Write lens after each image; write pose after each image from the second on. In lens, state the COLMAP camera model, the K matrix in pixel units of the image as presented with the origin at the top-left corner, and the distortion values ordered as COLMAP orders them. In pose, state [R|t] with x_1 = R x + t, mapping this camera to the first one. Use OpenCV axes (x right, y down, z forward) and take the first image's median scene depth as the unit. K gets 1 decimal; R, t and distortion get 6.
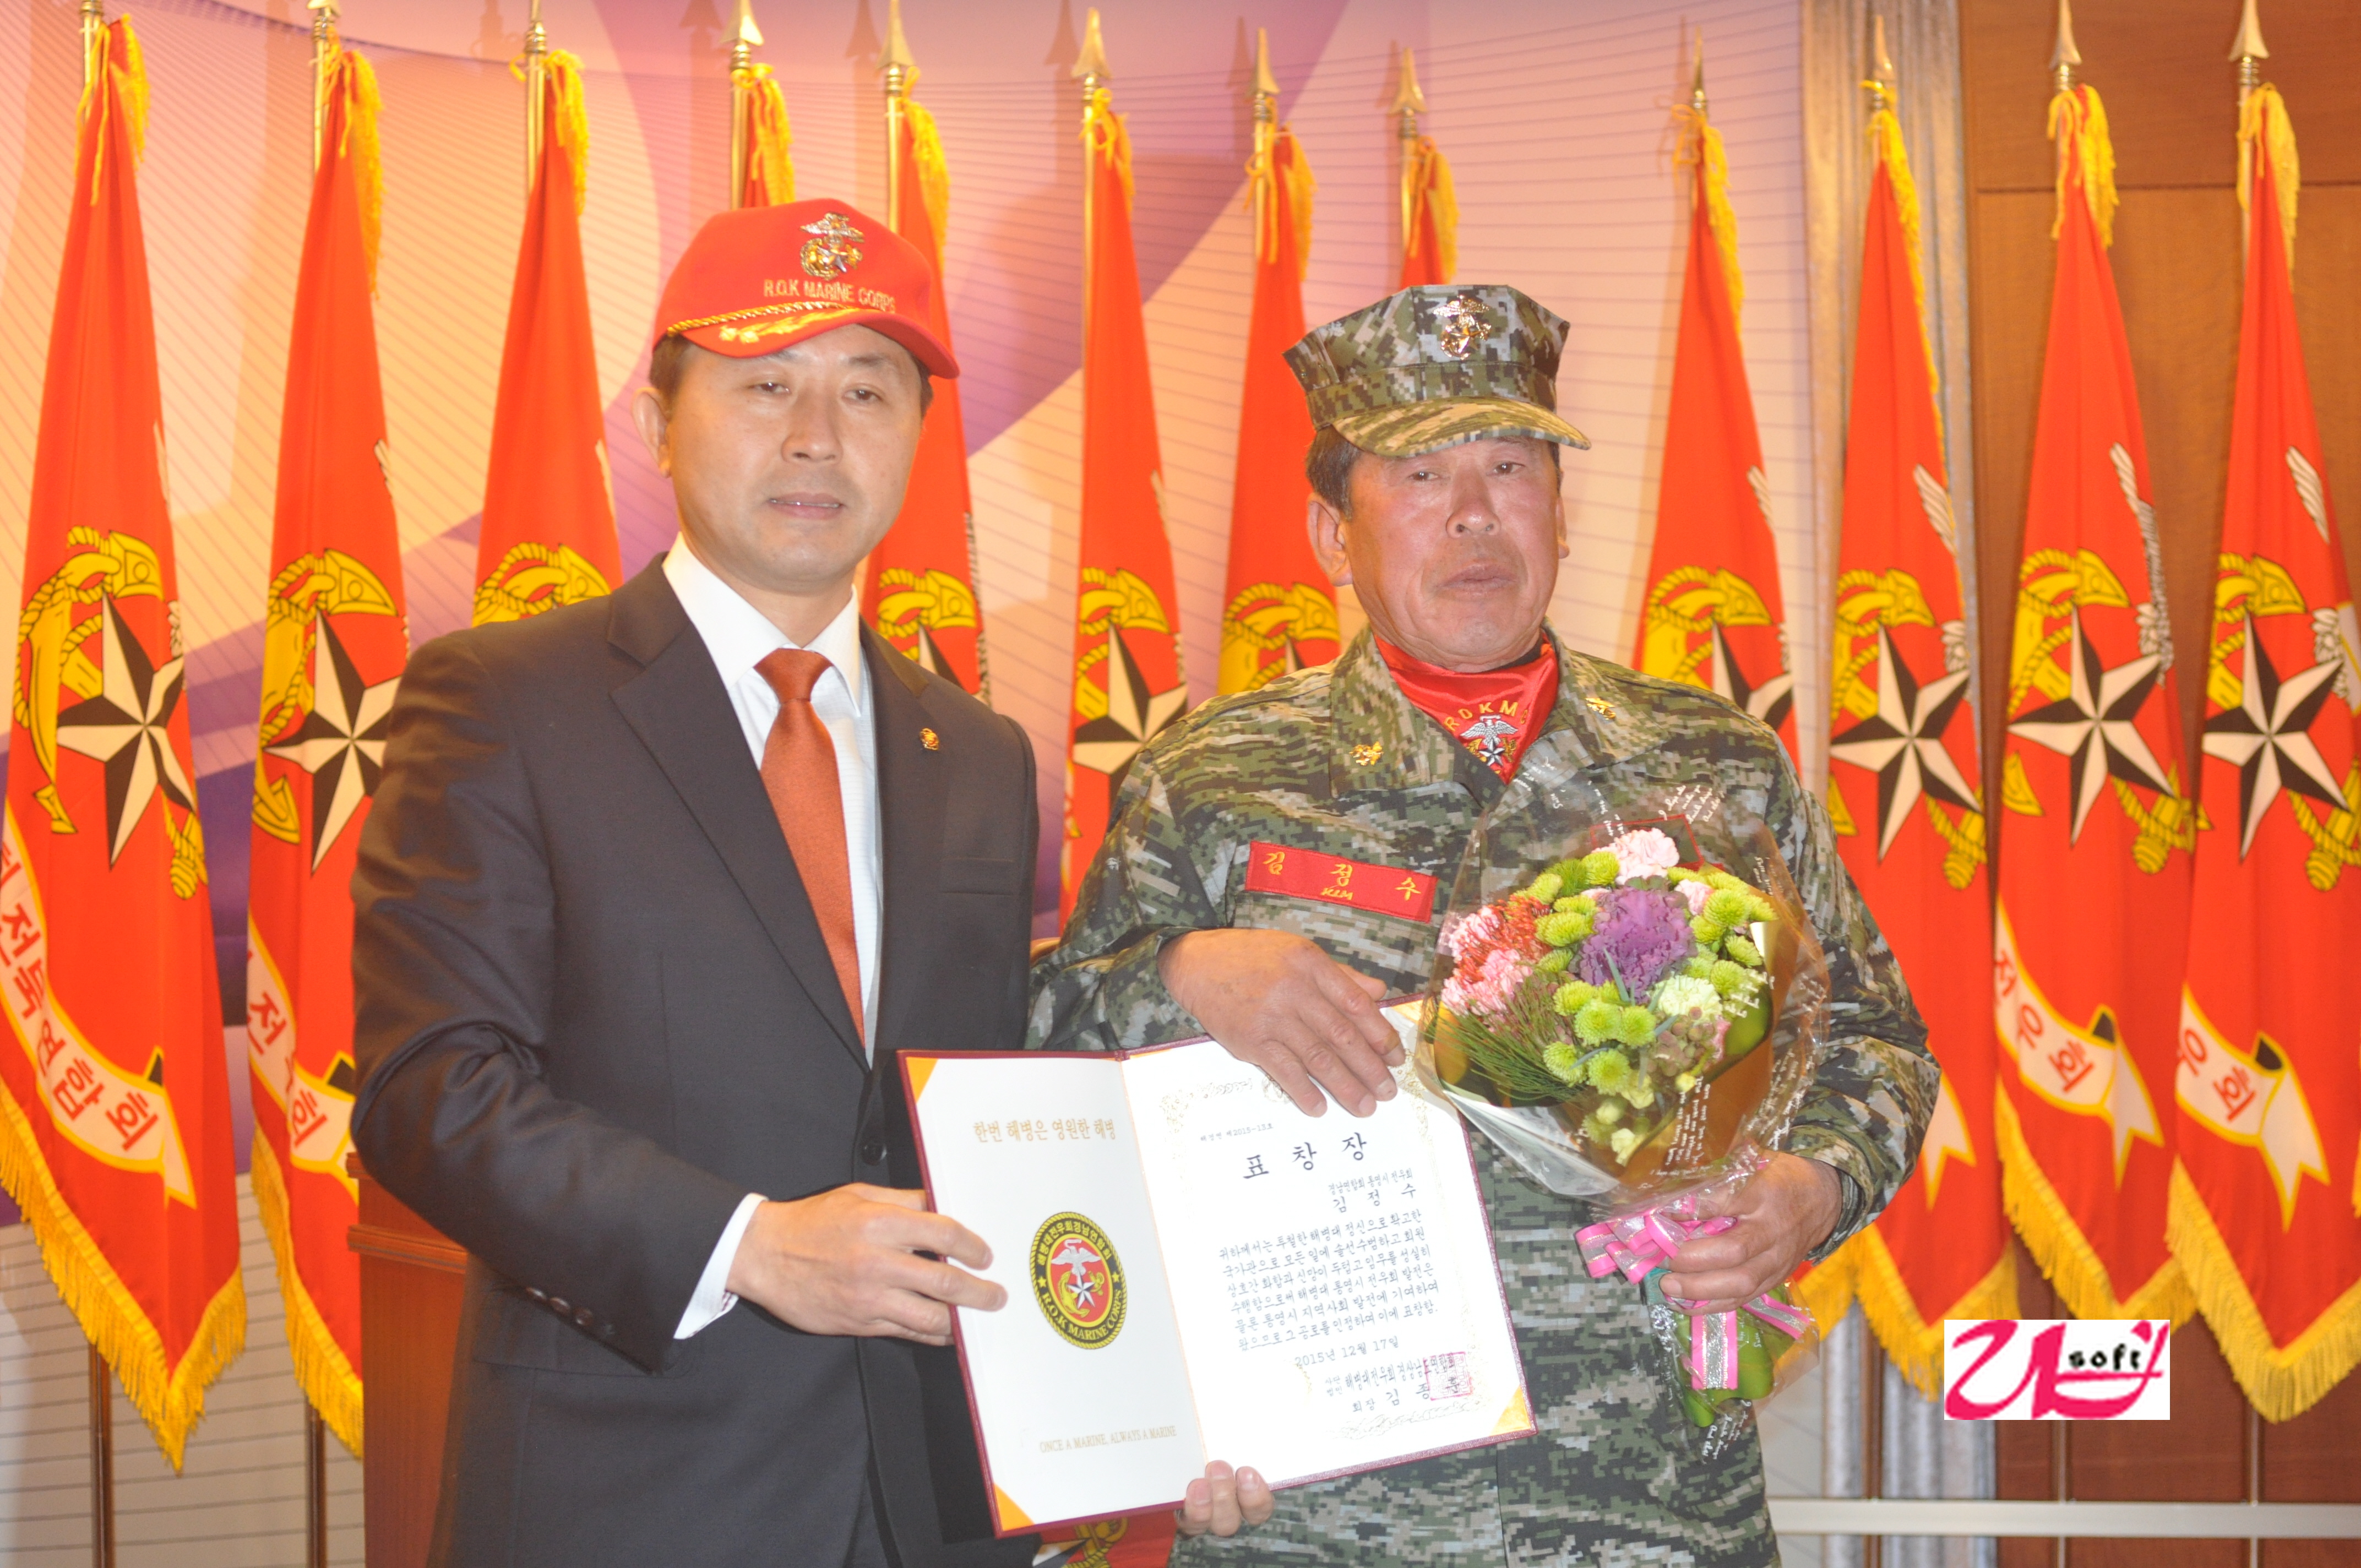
lens RADIAL K [[3565.0, 0, 1230.9], [0, 3565.0, 781.9], [0, 0, 1]] dist [-0.078721, 0.000000]
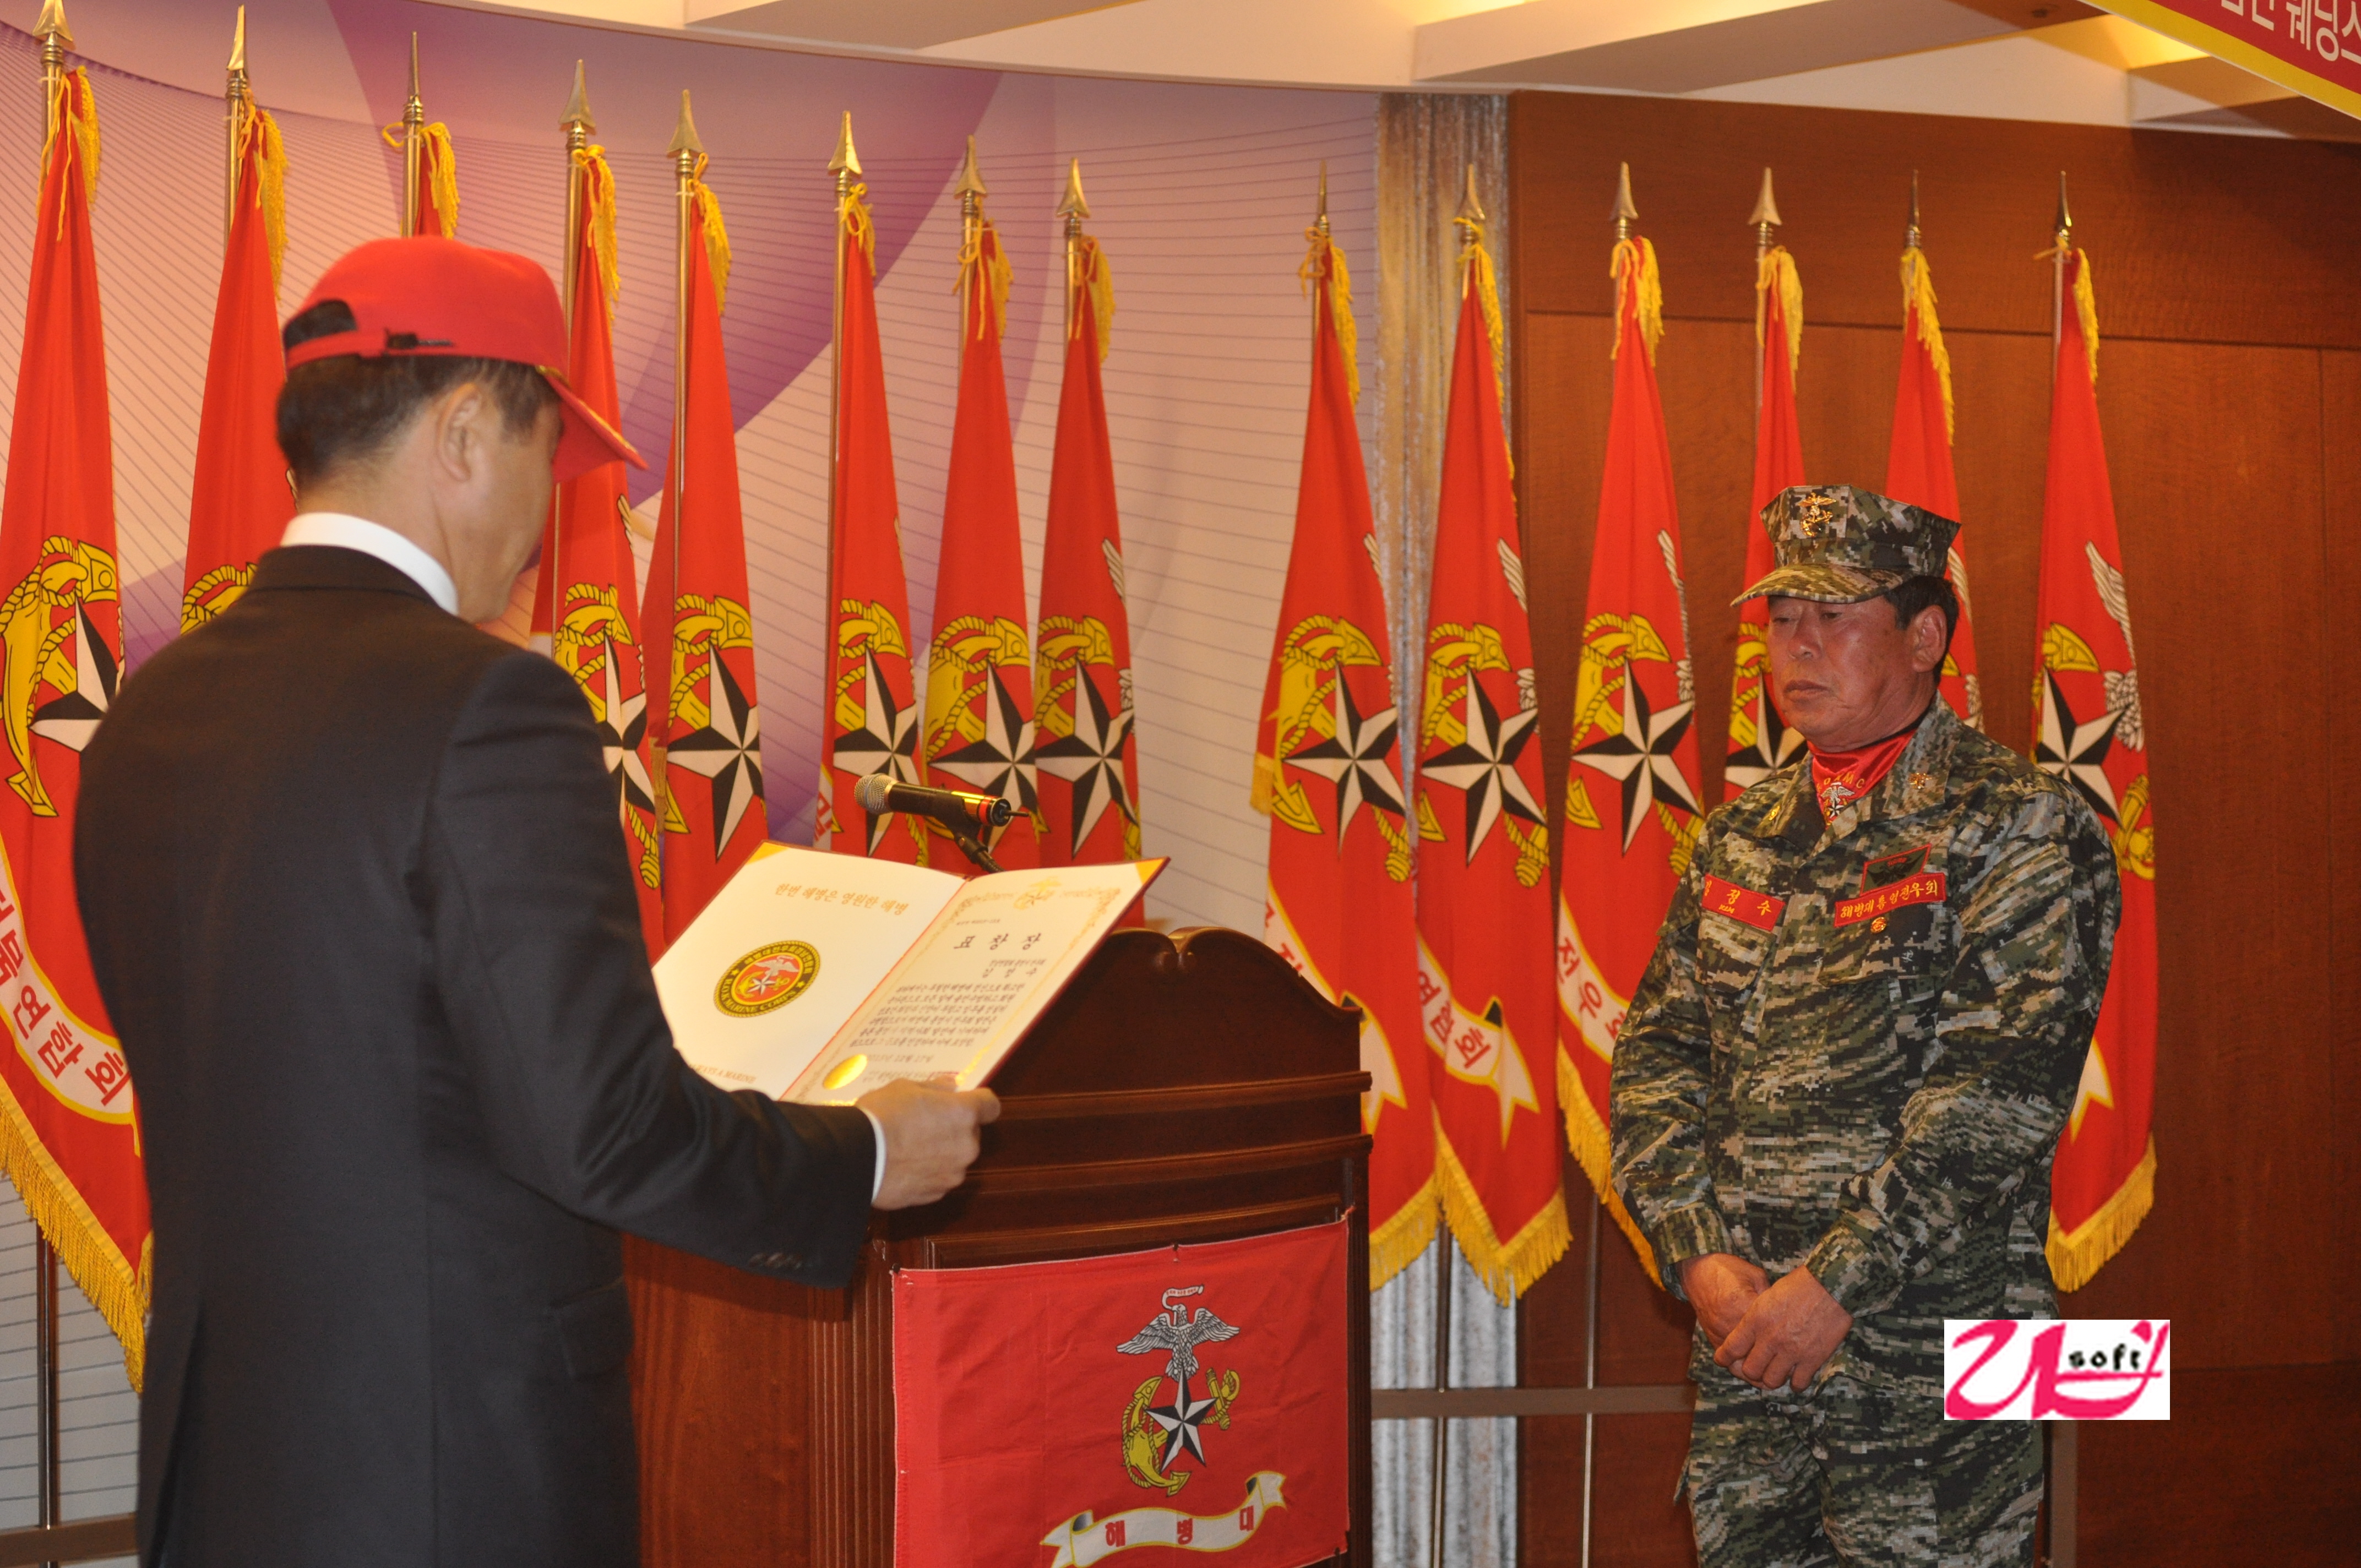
lens RADIAL K [[3565.0, 0, 1174.1], [0, 3565.0, 791.0], [0, 0, 1]] dist [-0.078721, 0.000000]
pose [[0.951871, 0.021680, 0.305732, -0.289575], [-0.023905, 0.999708, 0.003535, -0.004593], [-0.305566, -0.010673, 0.952111, -0.130285]]
